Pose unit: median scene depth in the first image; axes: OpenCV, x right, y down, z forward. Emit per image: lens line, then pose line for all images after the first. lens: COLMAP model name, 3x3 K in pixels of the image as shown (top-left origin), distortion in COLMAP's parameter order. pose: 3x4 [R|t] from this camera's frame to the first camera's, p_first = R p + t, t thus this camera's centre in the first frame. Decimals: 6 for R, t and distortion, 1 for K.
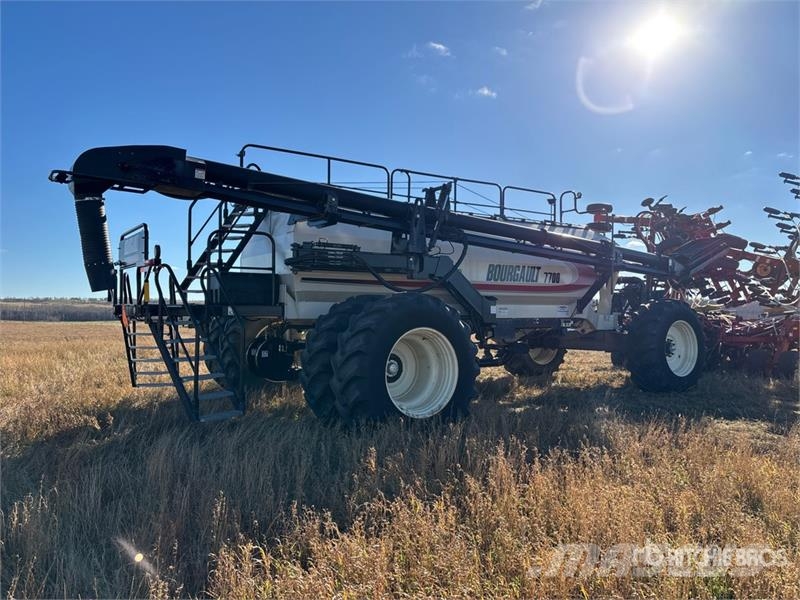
lens RADIAL K [[576.2, 0, 400.0], [0, 576.2, 300.0], [0, 0, 1]] dist [0.098761, -0.106399]
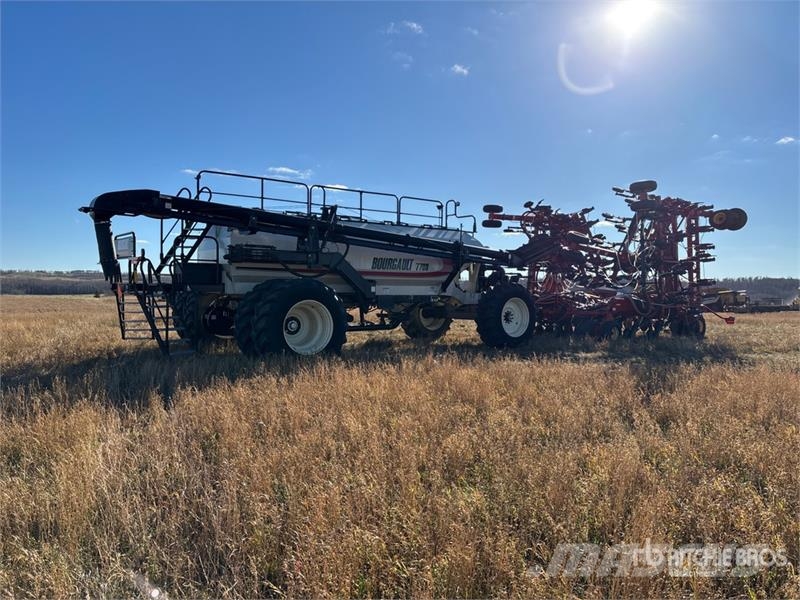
lens RADIAL K [[578.7, 0, 391.2], [0, 578.7, 304.7], [0, 0, 1]] dist [0.084350, -0.085561]
pose [[0.999534, 0.009638, 0.028958, 0.177879], [-0.010994, 0.998834, 0.047019, -0.014085], [-0.028471, -0.047315, 0.998474, -0.501868]]
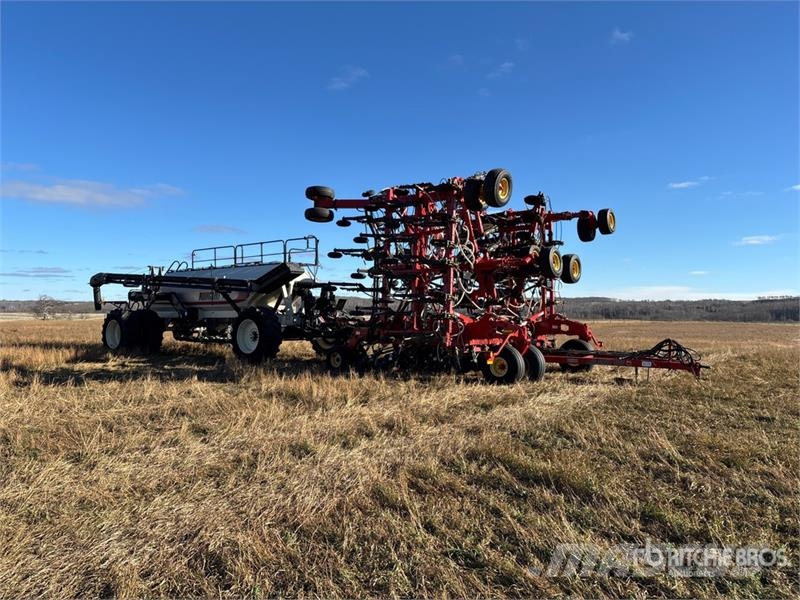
lens RADIAL K [[578.7, 0, 391.2], [0, 578.7, 304.7], [0, 0, 1]] dist [0.084350, -0.085561]
pose [[0.313008, -0.015534, -0.949624, 2.773422], [0.025447, 0.999644, -0.007965, 0.021375], [0.949410, -0.021672, 0.313292, 1.116966]]
